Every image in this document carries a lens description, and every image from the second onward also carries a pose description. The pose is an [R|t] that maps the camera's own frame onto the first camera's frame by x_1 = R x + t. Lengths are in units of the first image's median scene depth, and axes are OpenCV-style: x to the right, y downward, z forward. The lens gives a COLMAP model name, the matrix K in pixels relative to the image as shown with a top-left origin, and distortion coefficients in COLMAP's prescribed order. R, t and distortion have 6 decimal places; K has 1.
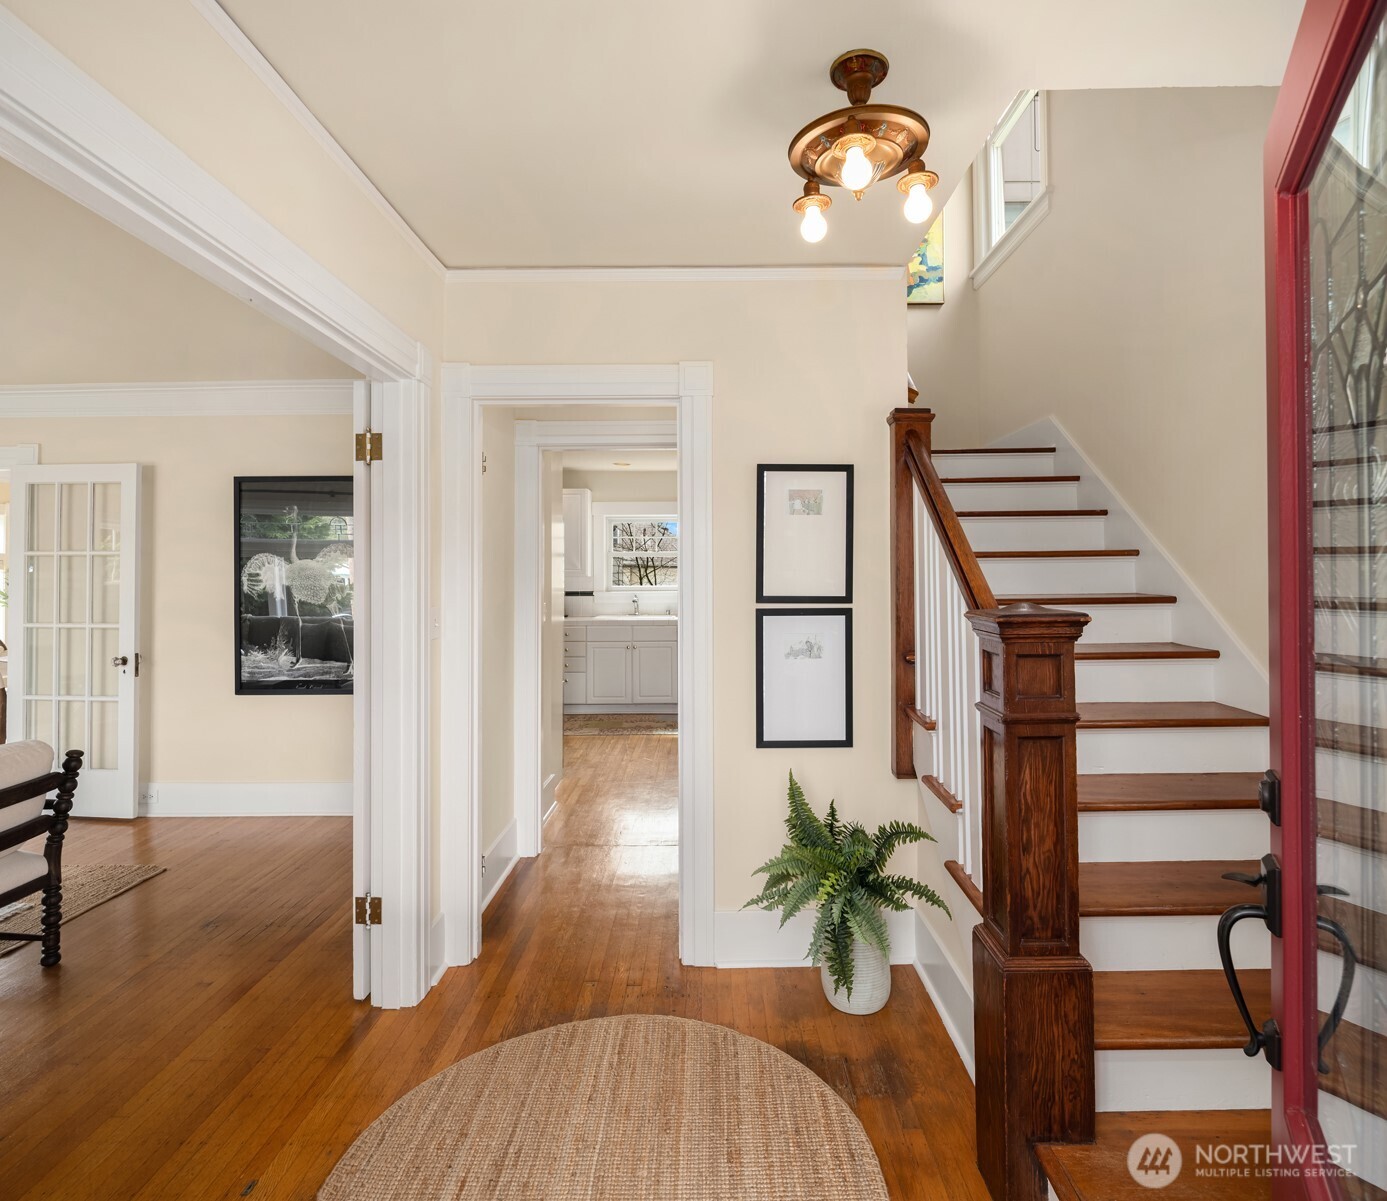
lens RADIAL K [[767.4, 0, 689.7], [0, 767.4, 567.4], [0, 0, 1]] dist [0.002347, -0.001091]
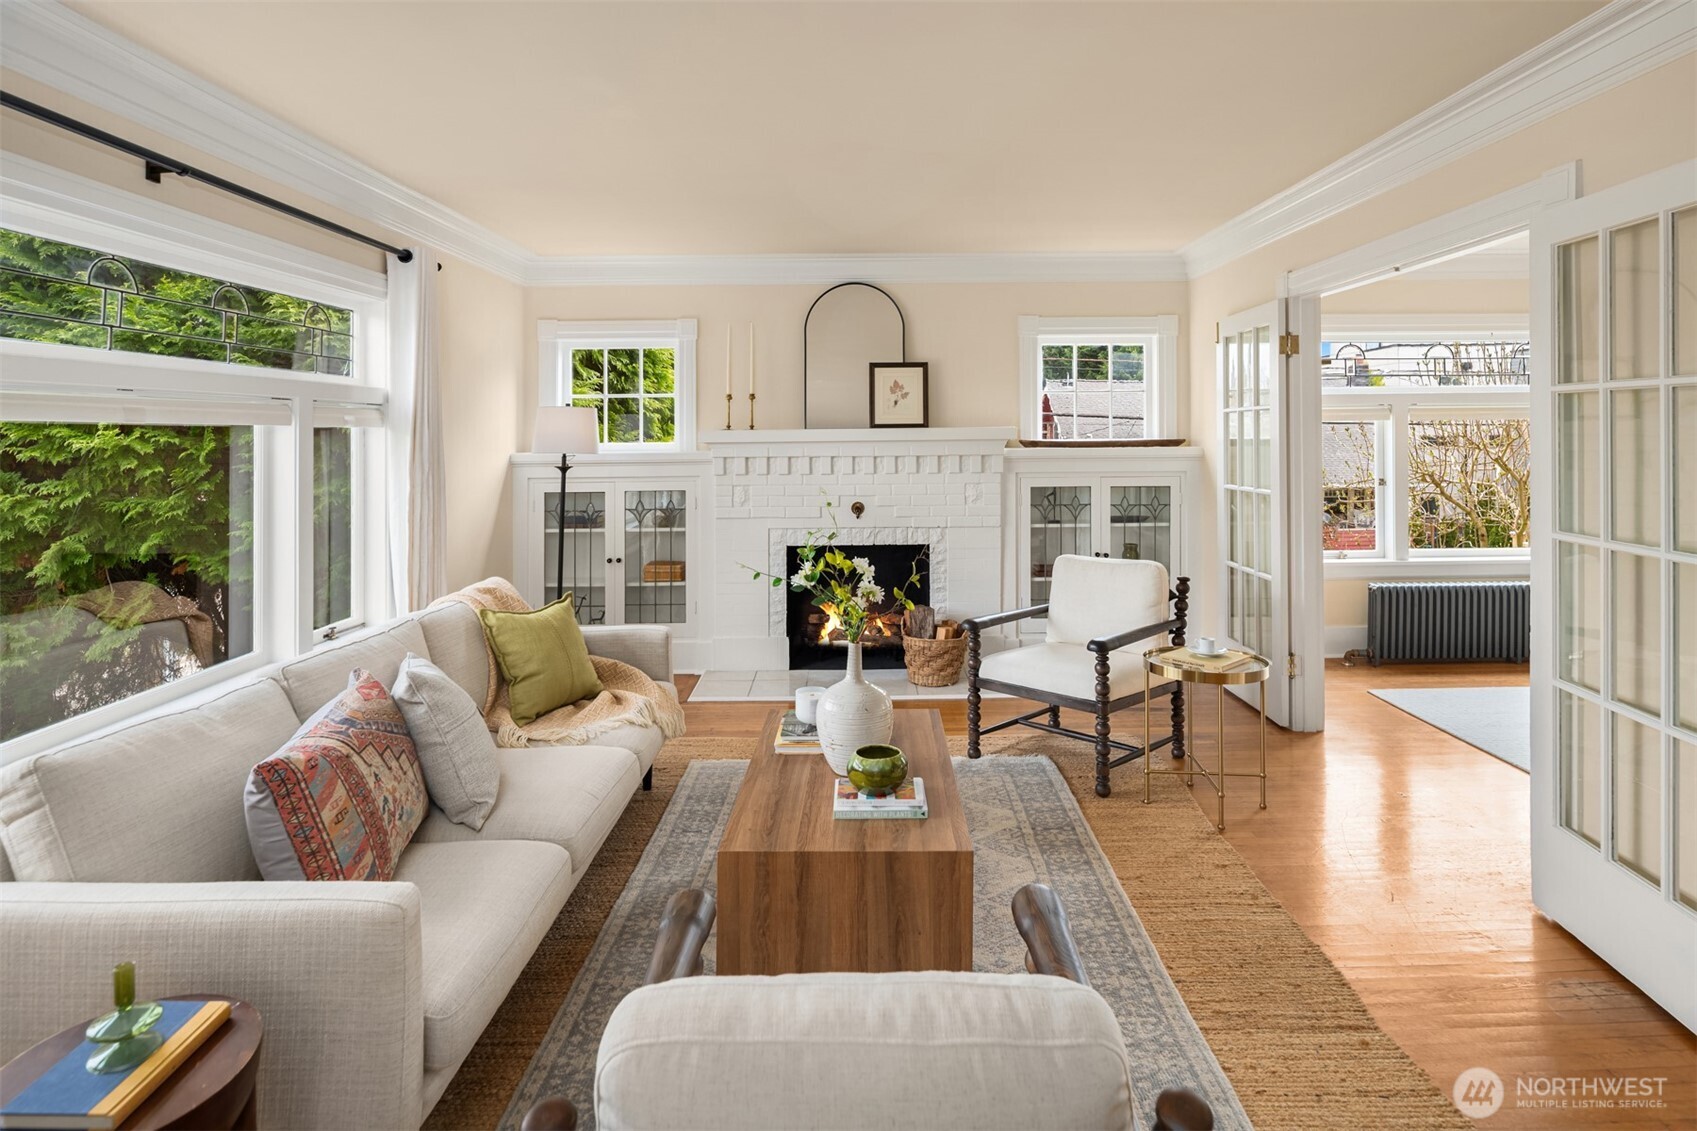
lens RADIAL K [[924.6, 0, 872.2], [0, 924.6, 426.6], [0, 0, 1]] dist [-0.002370, -0.006357]
pose [[0.037192, -0.000486, -0.999308, -0.297923], [0.007046, 0.999975, -0.000224, 0.003139], [0.999283, -0.007033, 0.037194, 0.544357]]
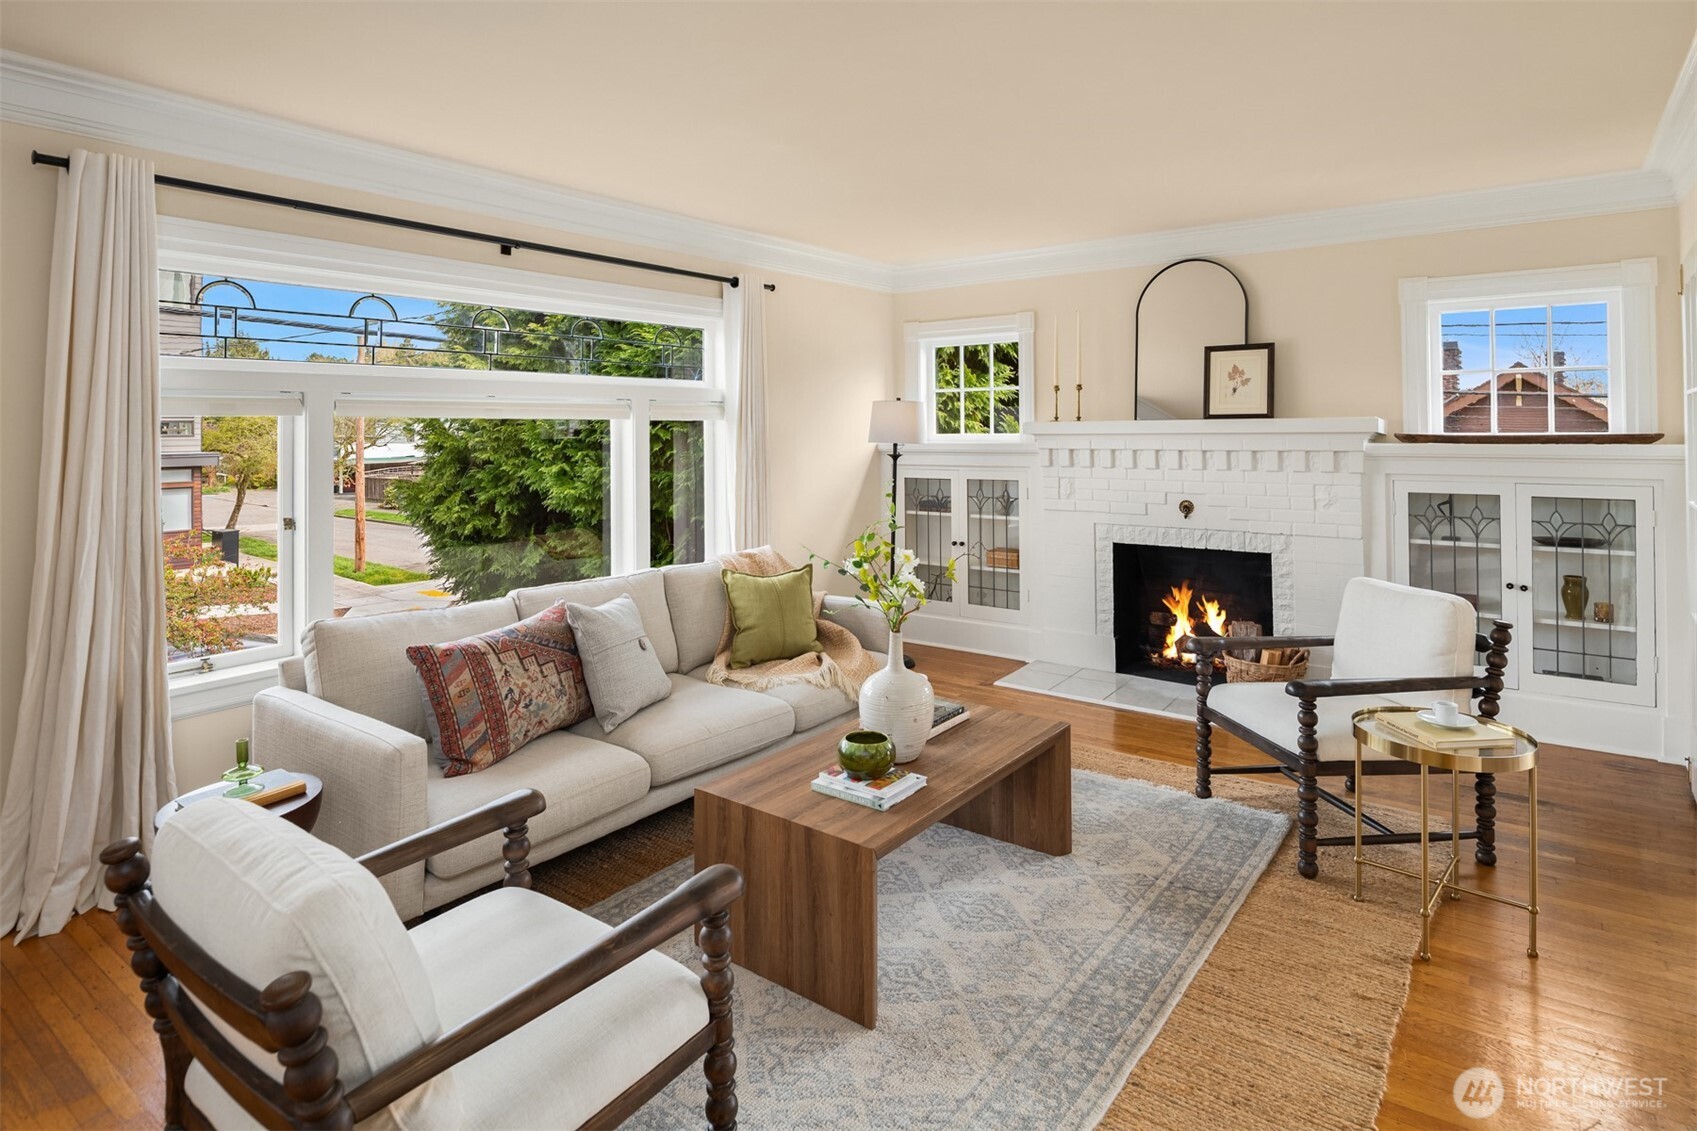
lens RADIAL K [[924.6, 0, 862.4], [0, 924.6, 408.4], [0, 0, 1]] dist [-0.002370, -0.006357]
pose [[-0.574500, -0.005072, -0.818489, -0.381156], [0.010221, 0.999858, -0.013370, 0.002631], [0.818441, -0.016047, -0.574366, 0.888770]]
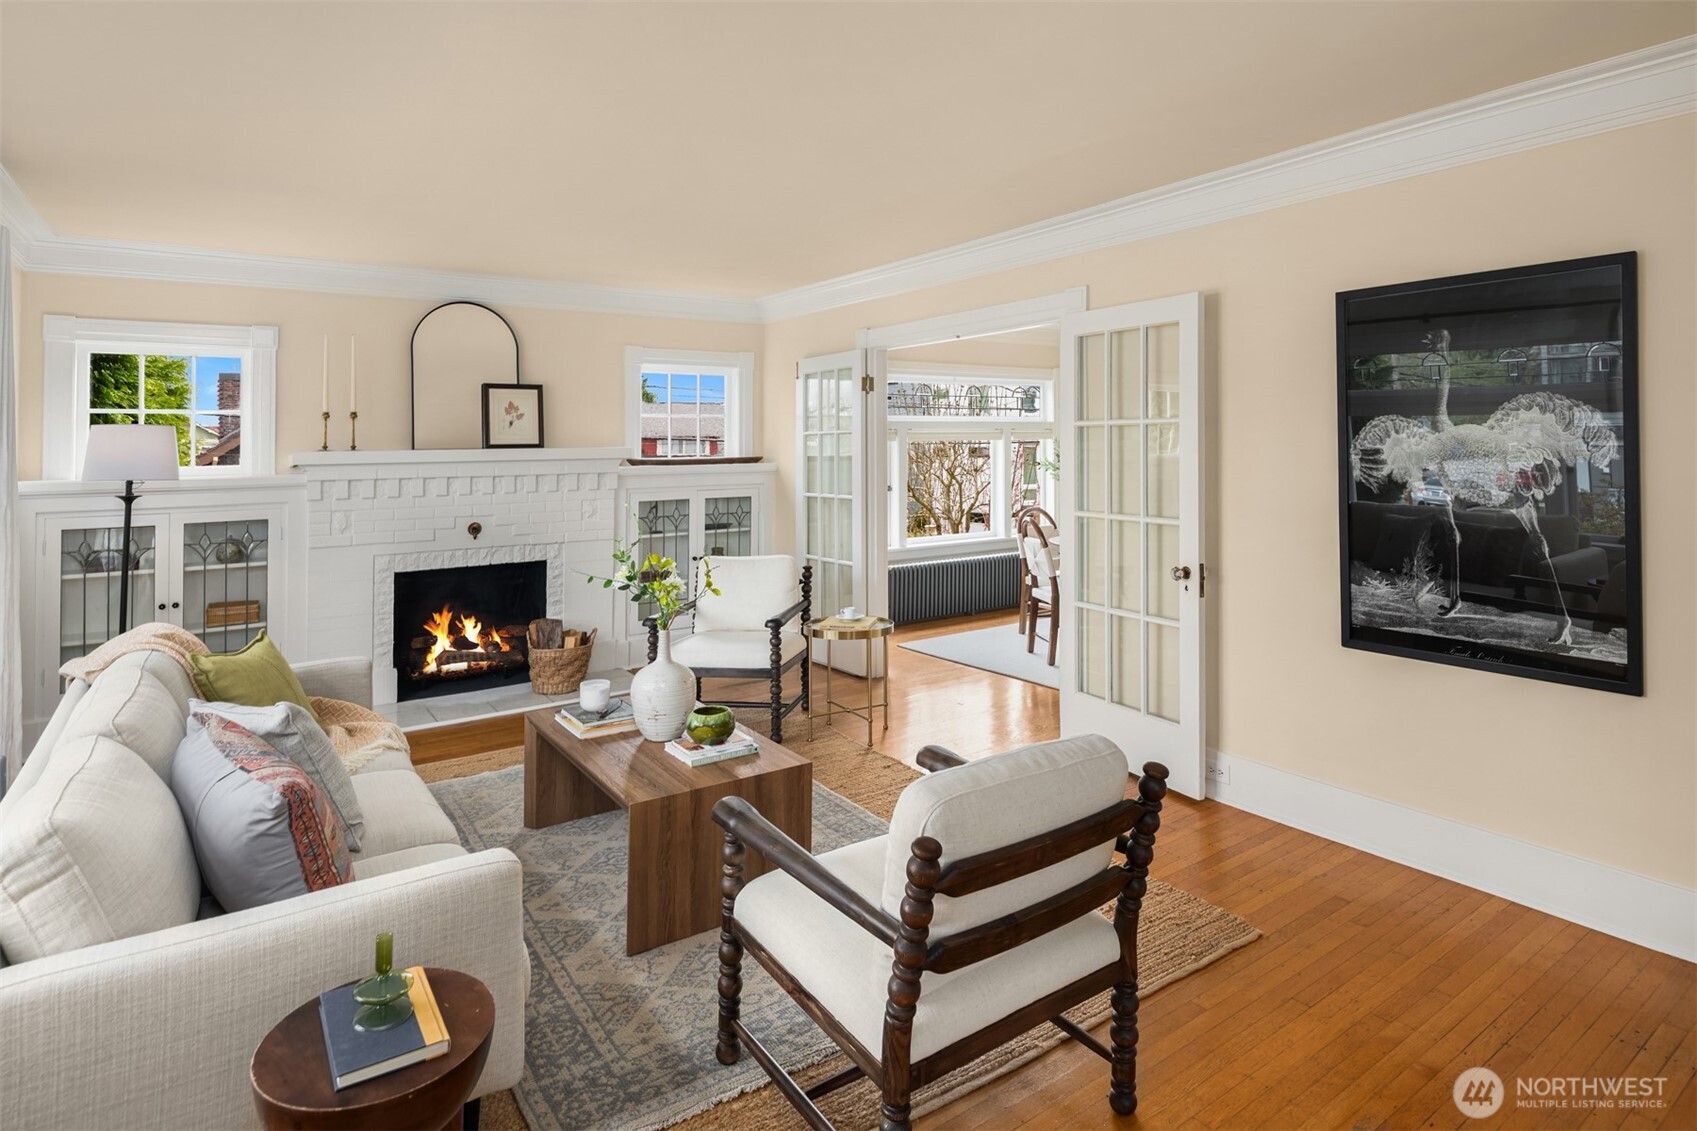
lens RADIAL K [[924.6, 0, 875.0], [0, 924.6, 431.1], [0, 0, 1]] dist [-0.002370, -0.006357]
pose [[0.606699, -0.012639, -0.794831, -0.228950], [0.007337, 0.999920, -0.010300, -0.001850], [0.794898, 0.000417, 0.606743, 0.253001]]
